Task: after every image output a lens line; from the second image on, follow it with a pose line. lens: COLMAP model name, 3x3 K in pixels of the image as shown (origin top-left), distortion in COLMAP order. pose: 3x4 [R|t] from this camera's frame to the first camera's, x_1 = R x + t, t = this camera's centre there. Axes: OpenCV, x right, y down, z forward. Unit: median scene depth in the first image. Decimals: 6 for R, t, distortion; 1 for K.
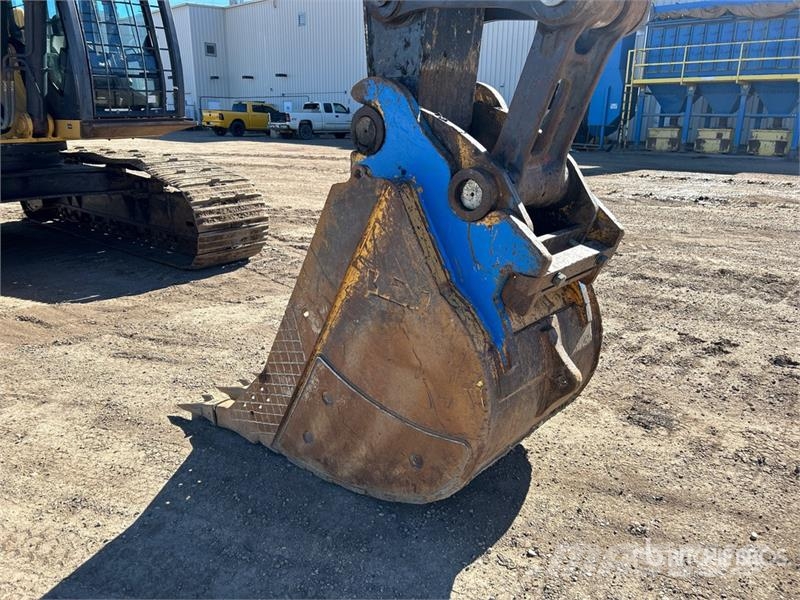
lens RADIAL K [[598.3, 0, 400.0], [0, 598.3, 300.0], [0, 0, 1]] dist [0.045267, -0.042808]
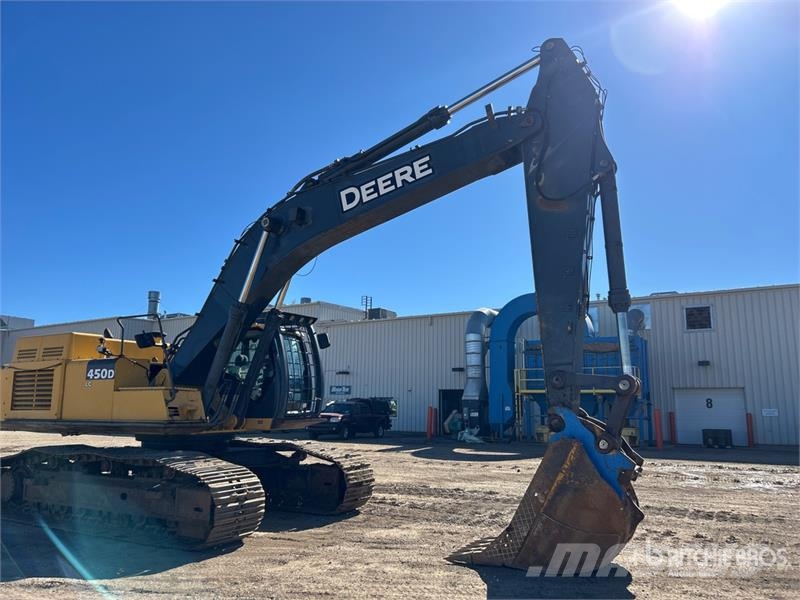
lens RADIAL K [[609.3, 0, 399.2], [0, 609.3, 302.8], [0, 0, 1]] dist [0.044387, -0.046914]
pose [[0.974776, 0.048183, 0.217921, -0.572689], [0.056937, 0.890422, -0.451561, 0.188890], [-0.215800, 0.452579, 0.865218, -0.638545]]
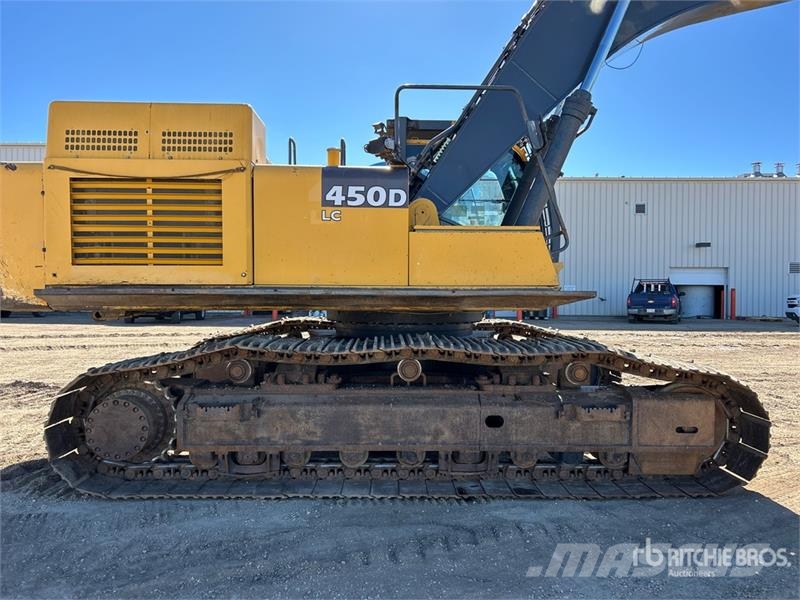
lens RADIAL K [[609.3, 0, 399.2], [0, 609.3, 302.8], [0, 0, 1]] dist [0.044387, -0.046914]
pose [[0.715601, -0.002944, 0.698503, -1.469960], [0.197961, 0.959846, -0.198762, -0.098405], [-0.669870, 0.280511, 0.687450, 0.413307]]
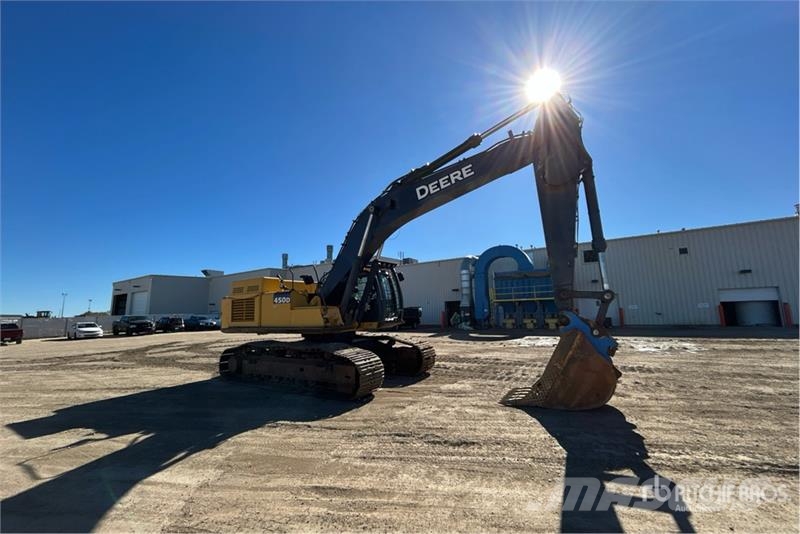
lens RADIAL K [[328.2, 0, 398.3], [0, 328.2, 265.3], [0, 0, 1]] dist [-0.006879, 0.006754]
pose [[0.983112, 0.002544, 0.182985, -0.718152], [0.077182, 0.900858, -0.427197, 0.128133], [-0.165930, 0.434106, 0.885448, -0.496002]]
